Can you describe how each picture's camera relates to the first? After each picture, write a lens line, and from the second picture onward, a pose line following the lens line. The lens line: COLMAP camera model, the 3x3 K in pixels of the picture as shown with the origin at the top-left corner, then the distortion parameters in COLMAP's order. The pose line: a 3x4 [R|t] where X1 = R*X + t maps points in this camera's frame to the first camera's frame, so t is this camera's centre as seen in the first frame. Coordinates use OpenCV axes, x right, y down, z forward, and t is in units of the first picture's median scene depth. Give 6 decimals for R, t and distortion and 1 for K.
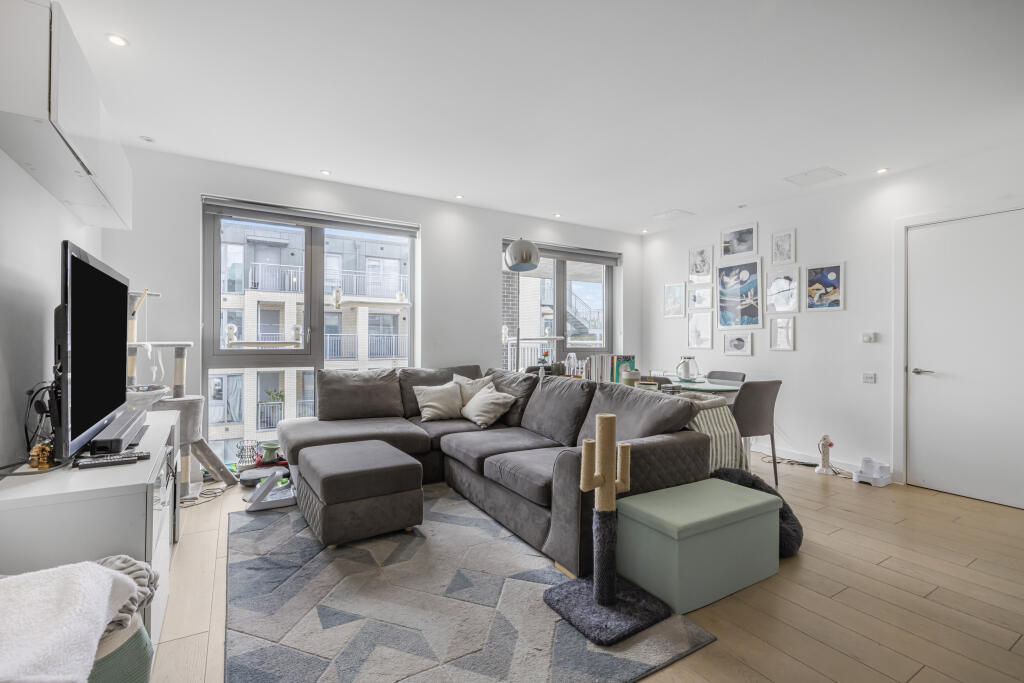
lens RADIAL K [[453.0, 0, 515.6], [0, 453.0, 343.8], [0, 0, 1]] dist [-0.002668, 0.001123]
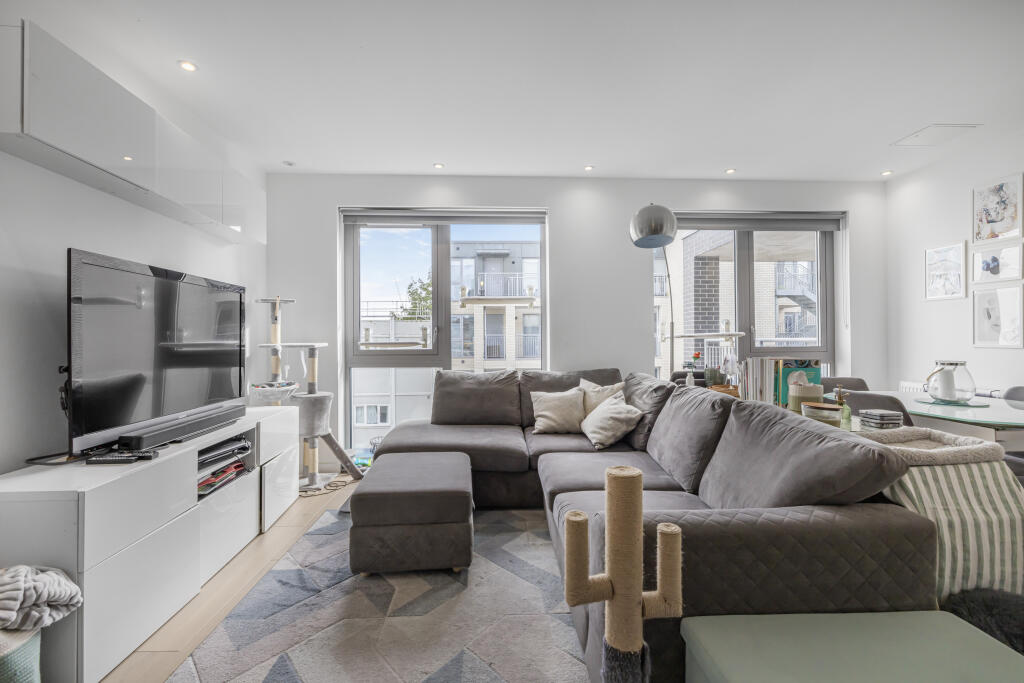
lens RADIAL K [[453.0, 0, 512.8], [0, 453.0, 340.3], [0, 0, 1]] dist [-0.002668, 0.001123]
pose [[0.880410, -0.009838, -0.474111, 0.190236], [0.006572, 0.999942, -0.008545, 0.001927], [0.474167, 0.004408, 0.880424, 0.250613]]
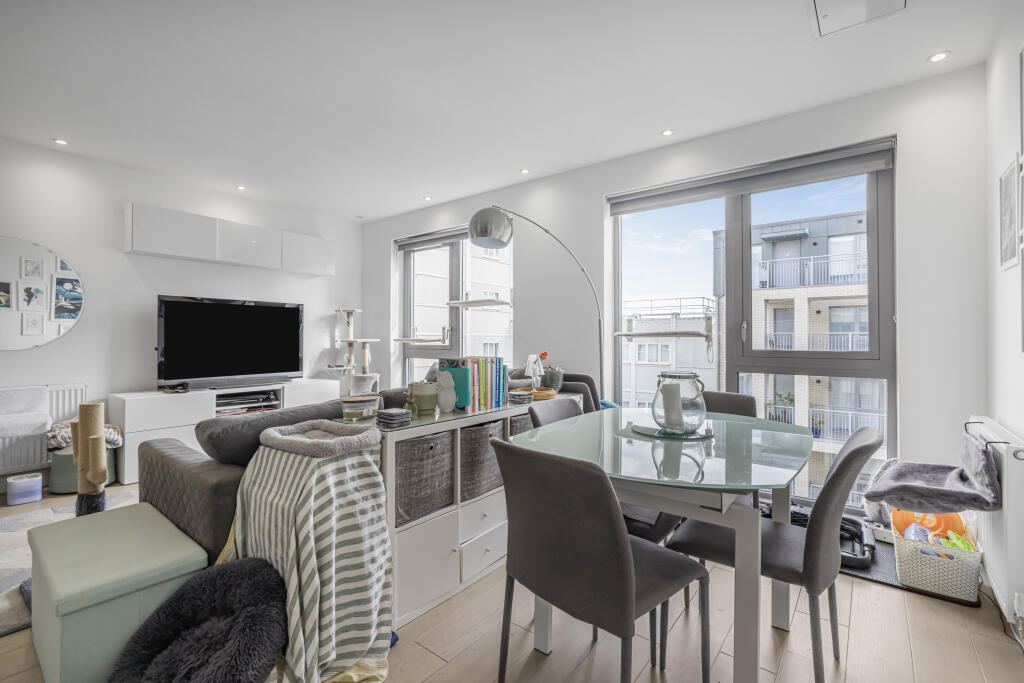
lens RADIAL K [[453.0, 0, 513.3], [0, 453.0, 339.2], [0, 0, 1]] dist [-0.002668, 0.001123]
pose [[0.354752, -0.002858, -0.934956, 0.870111], [-0.007944, 0.999950, -0.006070, 0.002055], [0.934927, 0.009581, 0.354711, 0.869987]]
